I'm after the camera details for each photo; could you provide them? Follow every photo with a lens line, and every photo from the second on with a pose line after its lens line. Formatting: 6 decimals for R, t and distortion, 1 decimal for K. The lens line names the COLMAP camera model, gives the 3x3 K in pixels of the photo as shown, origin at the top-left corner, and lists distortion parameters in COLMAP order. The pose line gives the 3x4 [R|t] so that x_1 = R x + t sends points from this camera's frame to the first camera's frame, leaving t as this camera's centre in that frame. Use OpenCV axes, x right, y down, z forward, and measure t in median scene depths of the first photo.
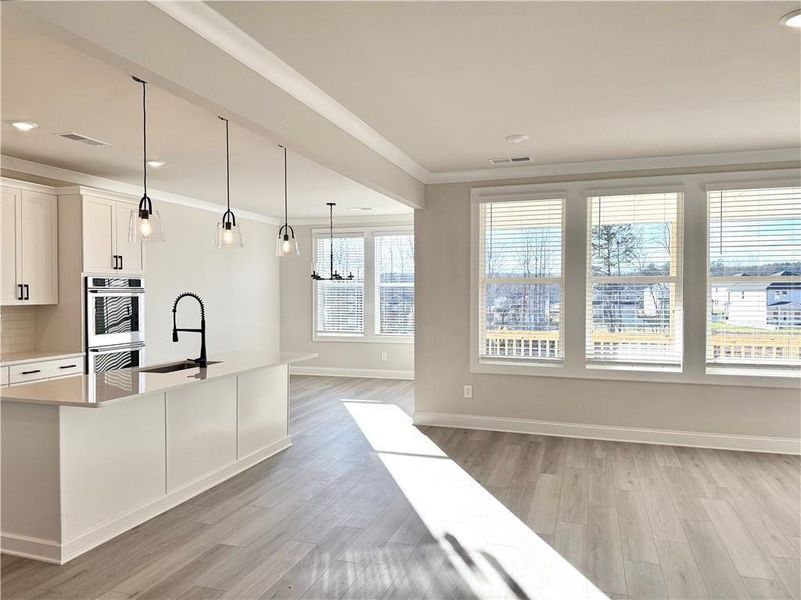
lens RADIAL K [[560.8, 0, 400.5], [0, 560.8, 300.0], [0, 0, 1]] dist [-0.001426, -0.007223]
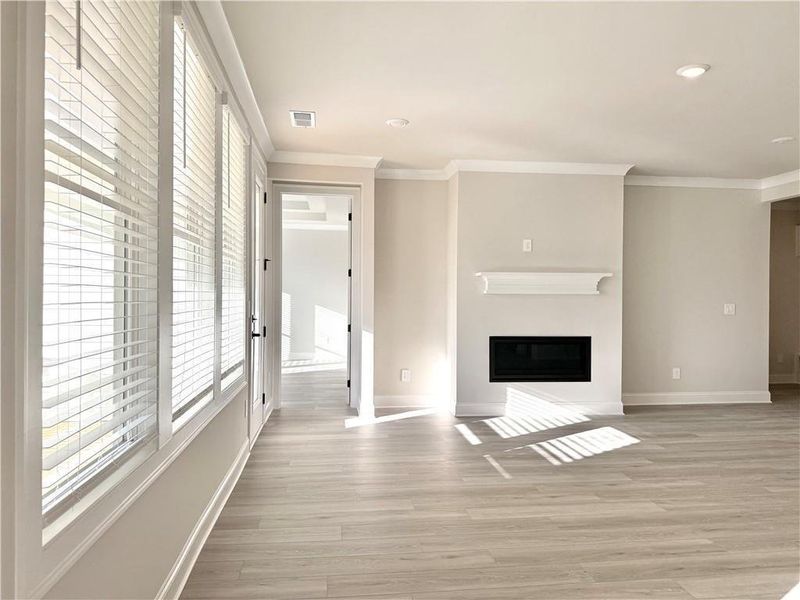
lens RADIAL K [[560.1, 0, 400.0], [0, 560.1, 300.0], [0, 0, 1]] dist [-0.001426, -0.007223]
pose [[-0.422410, -0.005411, 0.906389, -0.122003], [0.006686, 0.999936, 0.009085, 0.025103], [-0.906380, 0.009898, -0.422347, 1.172237]]
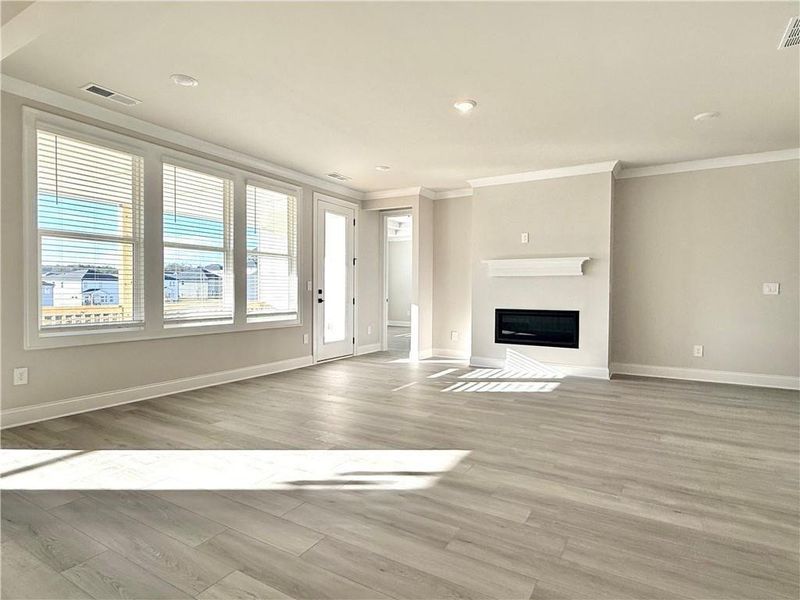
lens RADIAL K [[438.2, 0, 395.3], [0, 438.2, 299.5], [0, 0, 1]] dist [0.000698, -0.000039]
pose [[0.216795, -0.018508, 0.976042, -0.419347], [0.008556, 0.999818, 0.017059, 0.066967], [-0.976180, 0.004653, 0.216914, 0.467558]]
